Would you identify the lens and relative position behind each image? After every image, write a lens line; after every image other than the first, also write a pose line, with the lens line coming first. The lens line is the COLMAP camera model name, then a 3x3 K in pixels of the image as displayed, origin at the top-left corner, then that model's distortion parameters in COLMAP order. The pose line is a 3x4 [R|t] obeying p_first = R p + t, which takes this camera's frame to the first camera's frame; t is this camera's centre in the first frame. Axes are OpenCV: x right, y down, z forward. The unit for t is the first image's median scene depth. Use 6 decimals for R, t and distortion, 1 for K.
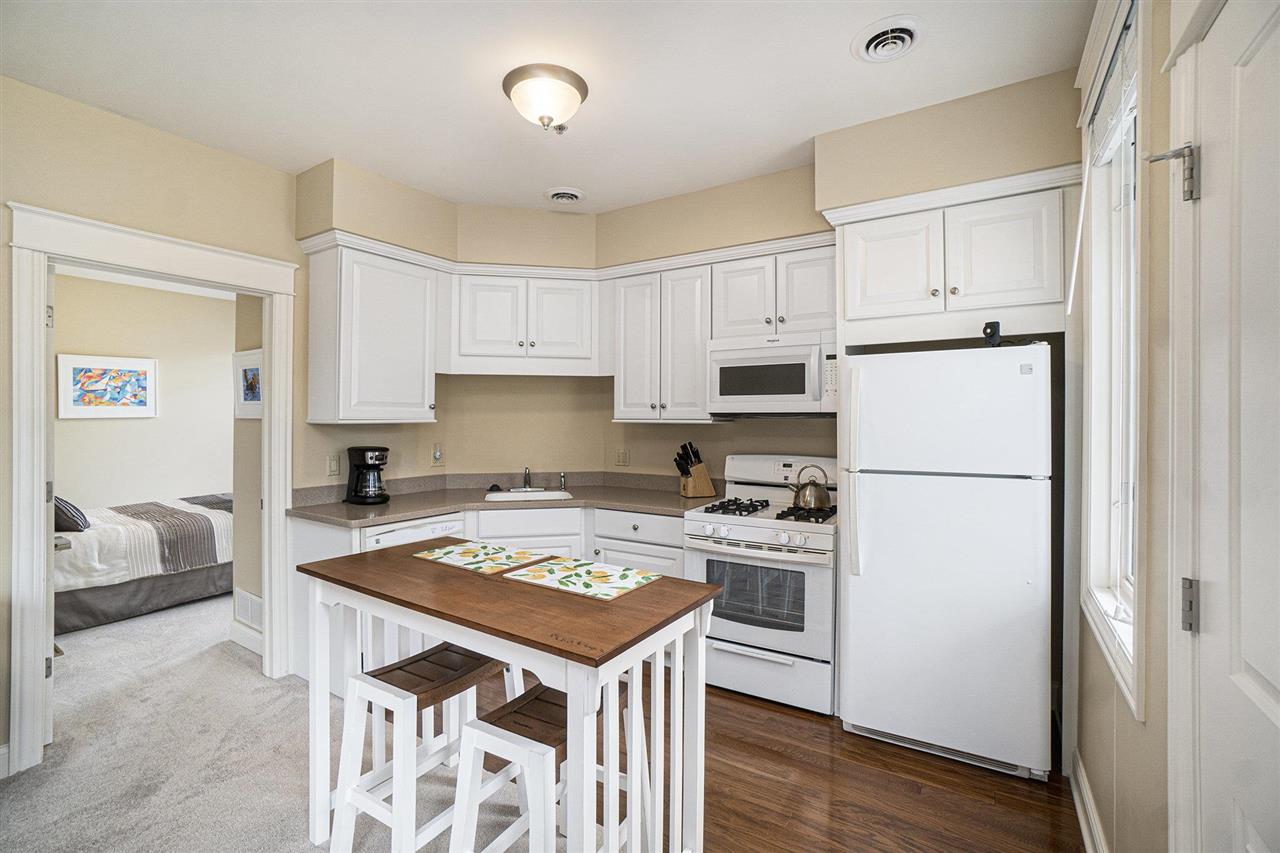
lens RADIAL K [[562.1, 0, 634.6], [0, 562.1, 420.1], [0, 0, 1]] dist [-0.057574, 0.014294]
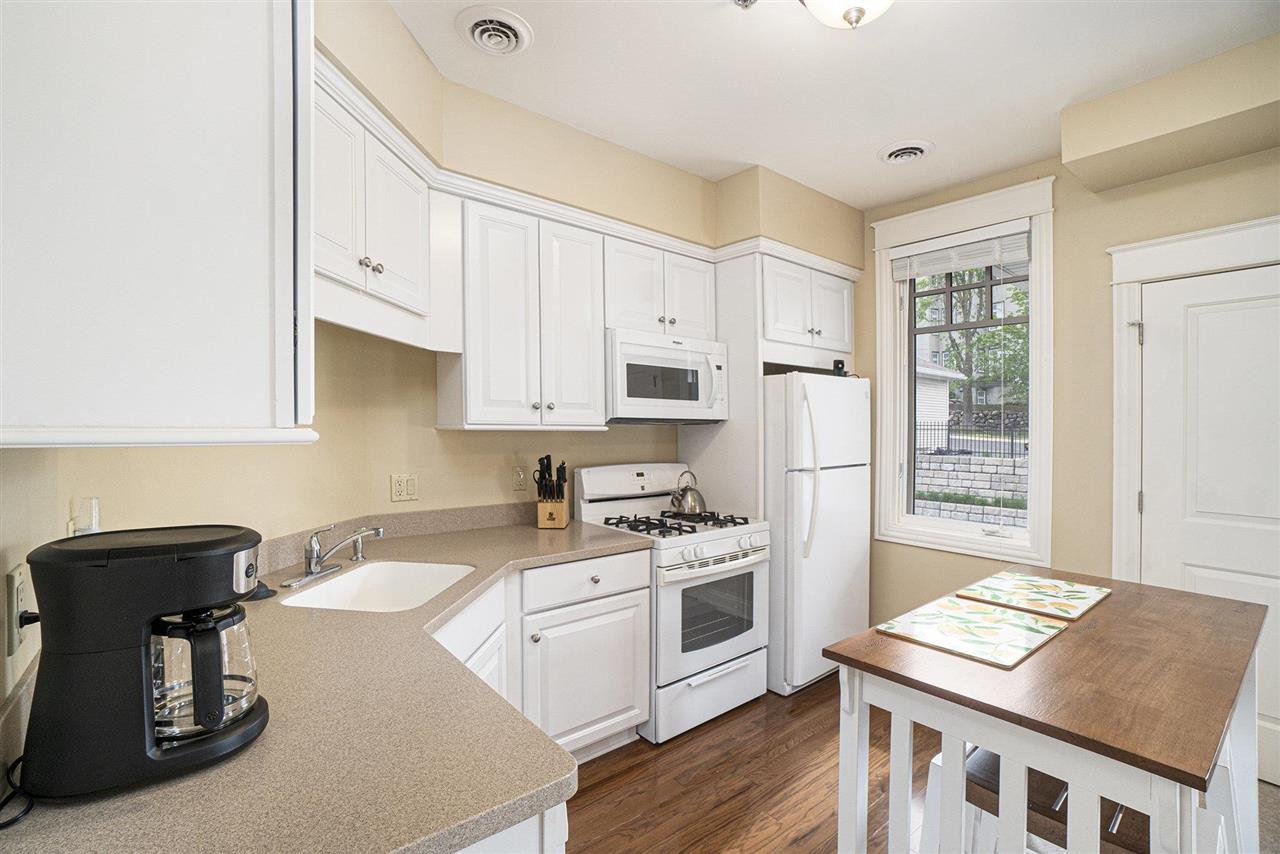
lens RADIAL K [[567.9, 0, 637.3], [0, 567.9, 430.1], [0, 0, 1]] dist [-0.062911, 0.025021]
pose [[0.311807, -0.008279, 0.950109, -0.638967], [-0.007114, 0.999914, 0.011047, -0.003976], [-0.950119, -0.010203, 0.311722, 0.715481]]
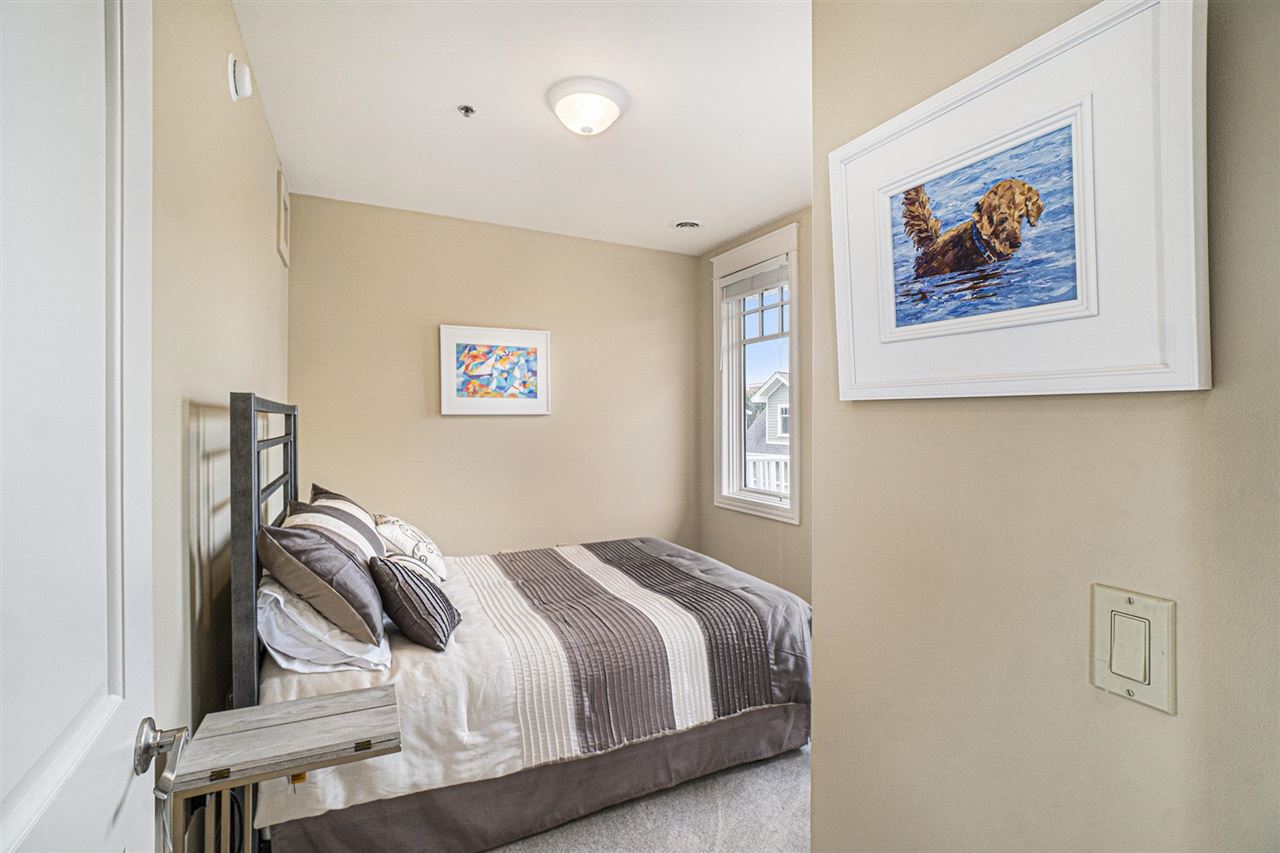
lens RADIAL K [[567.9, 0, 637.3], [0, 567.9, 429.6], [0, 0, 1]] dist [-0.062911, 0.025021]
pose [[0.858118, 0.009129, -0.513371, -0.705801], [-0.003098, 0.999916, 0.012604, 0.010141], [0.513442, -0.009225, 0.858074, 0.744444]]
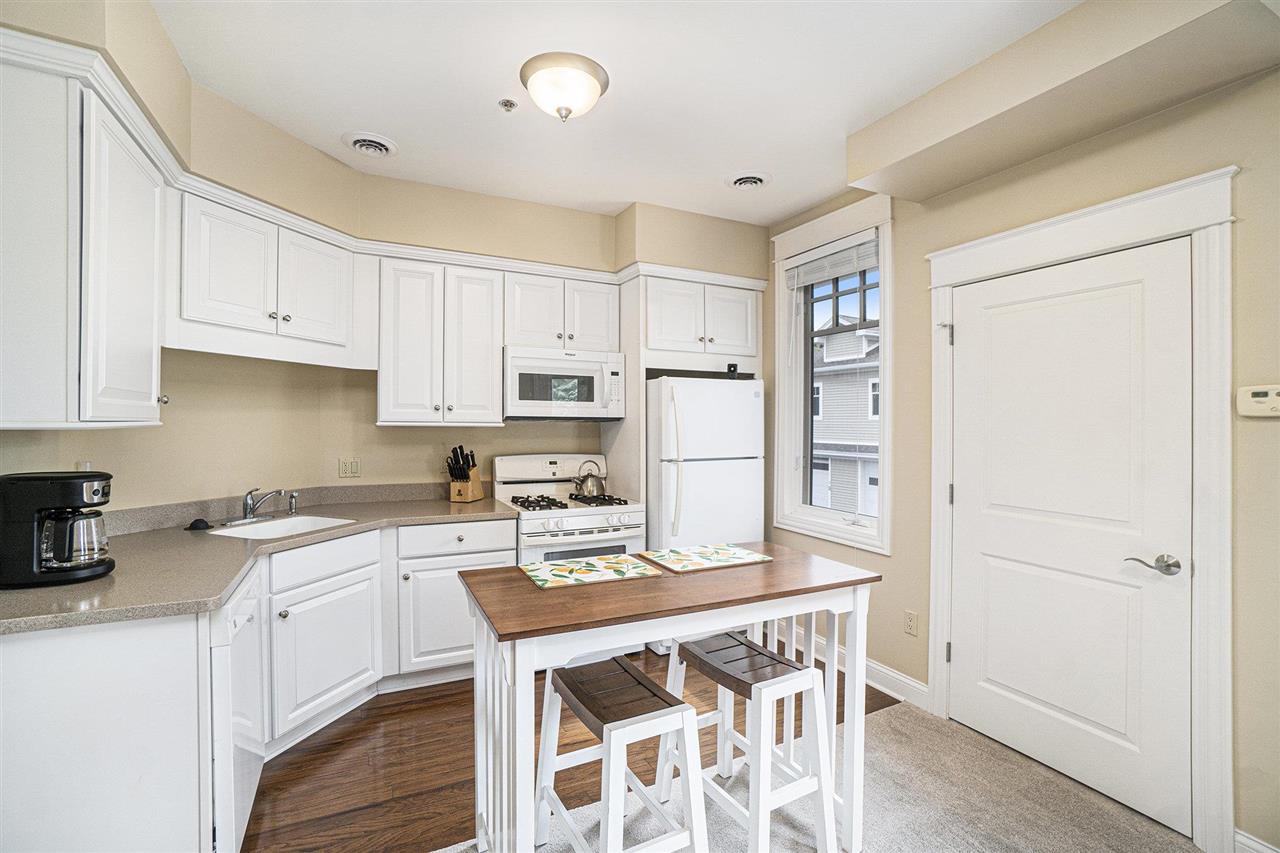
lens RADIAL K [[562.1, 0, 634.6], [0, 562.1, 420.1], [0, 0, 1]] dist [-0.057574, 0.014294]
pose [[0.517370, 0.004454, 0.855750, -0.627143], [-0.005214, 0.999984, -0.002053, -0.004819], [-0.855746, -0.003399, 0.517385, 0.268492]]
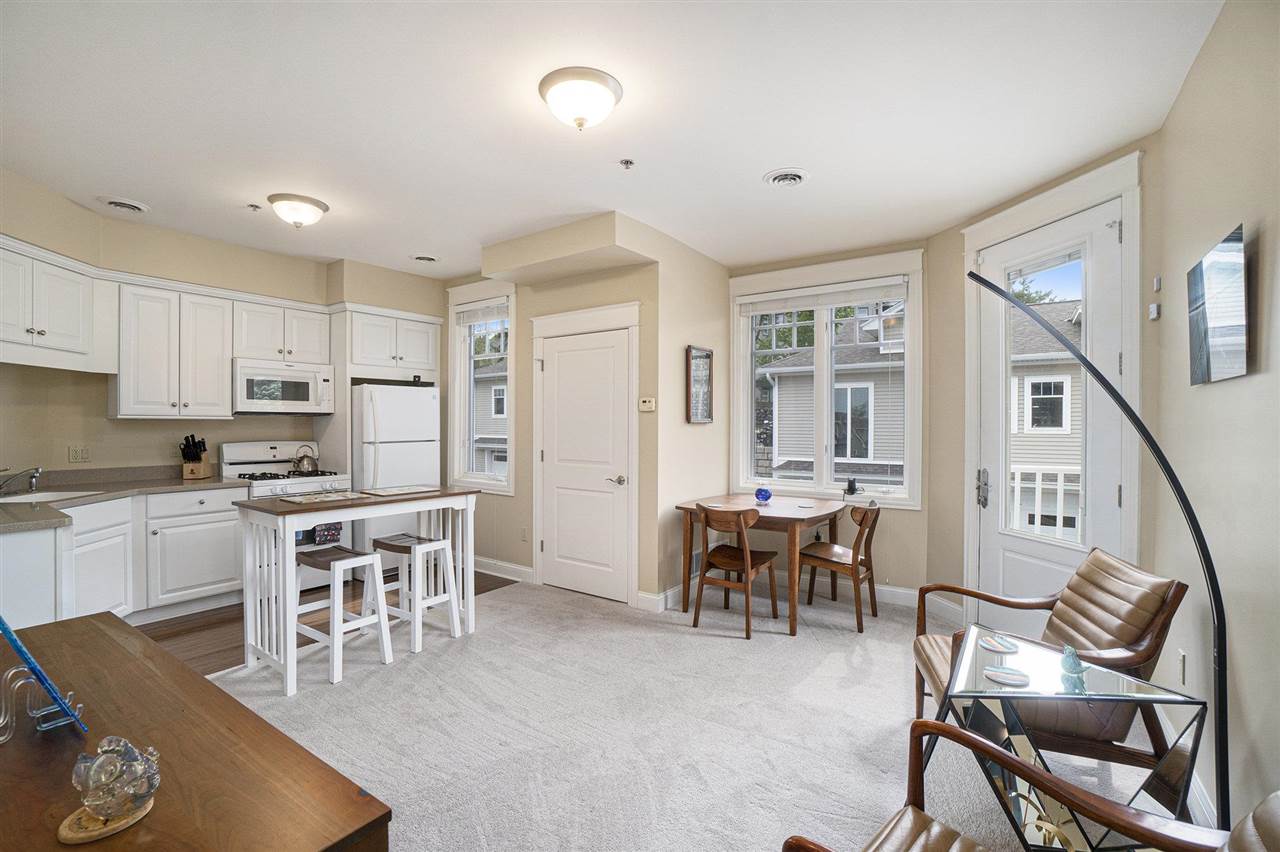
lens RADIAL K [[558.1, 0, 623.5], [0, 558.1, 417.4], [0, 0, 1]] dist [-0.058733, 0.022317]
pose [[0.060899, 0.007012, 0.998119, -1.124411], [-0.000417, 0.999975, -0.006999, 0.010221], [-0.998144, 0.000010, 0.060901, -0.011881]]
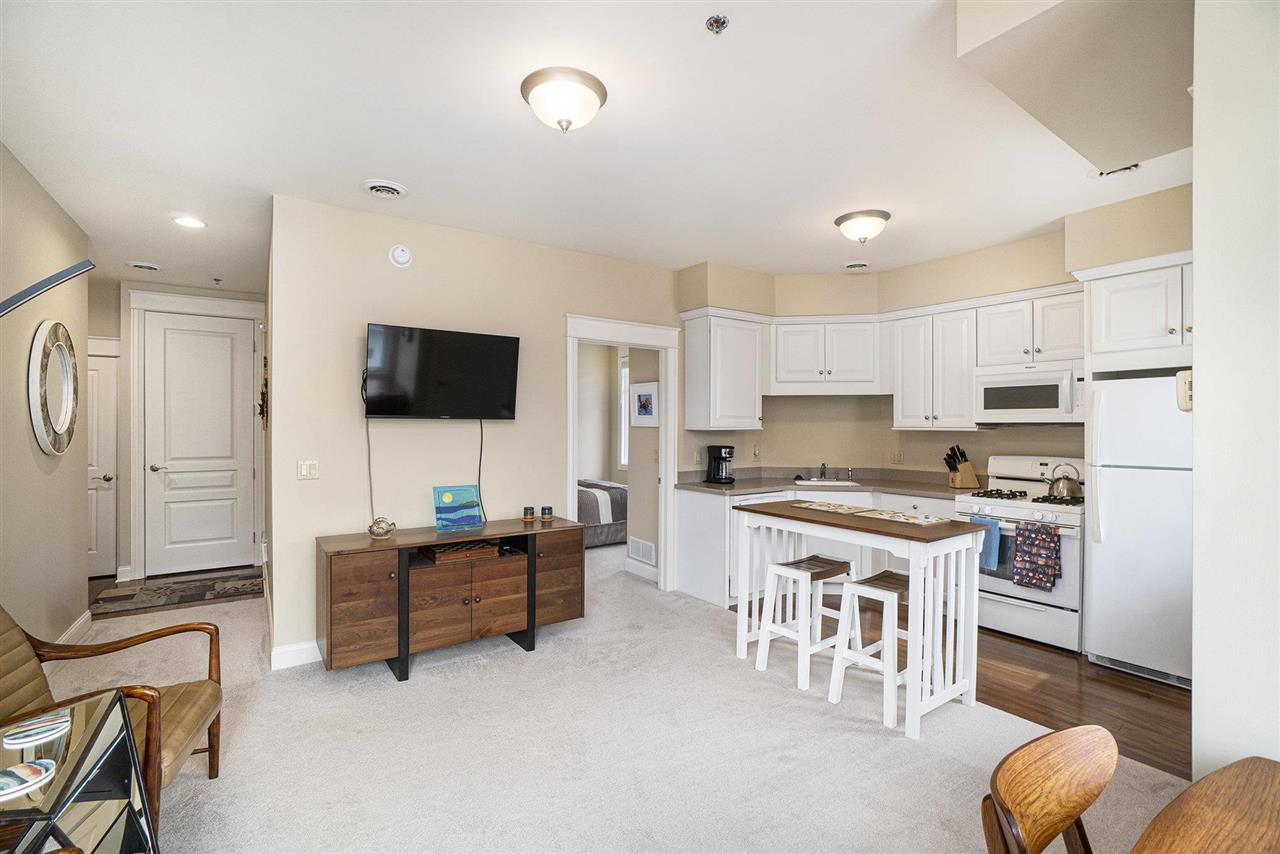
lens RADIAL K [[564.7, 0, 640.0], [0, 564.7, 427.0], [0, 0, 1]] dist [-0.080986, 0.032916]
pose [[0.923584, 0.001307, -0.383395, -0.096813], [-0.001827, 0.999998, -0.000992, -0.000224], [0.383392, 0.001617, 0.923584, -0.485213]]
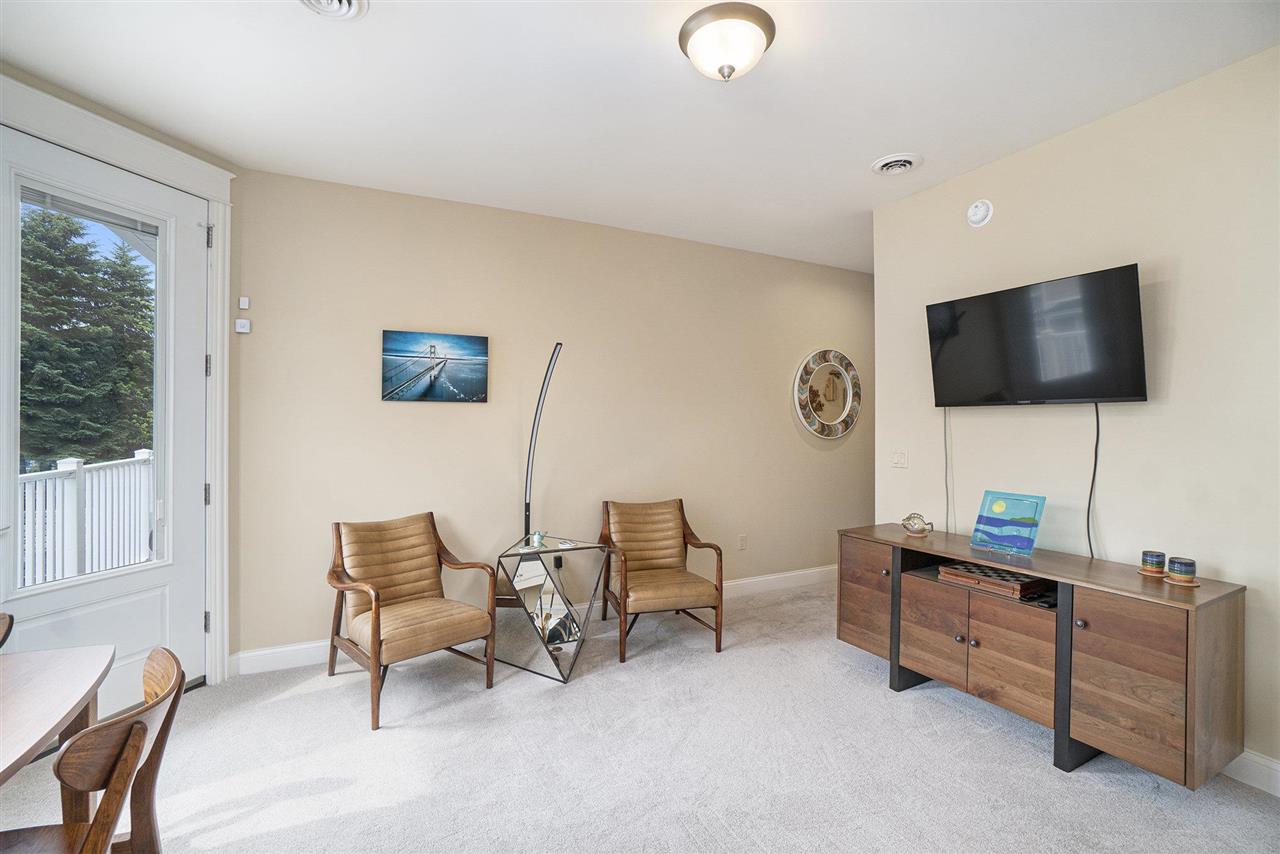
lens RADIAL K [[567.9, 0, 637.3], [0, 567.9, 430.1], [0, 0, 1]] dist [-0.062911, 0.025021]
pose [[-0.513868, 0.006323, -0.857846, 0.124222], [-0.002076, 0.999961, 0.008613, 0.015466], [0.857867, 0.006207, -0.513835, 0.313801]]
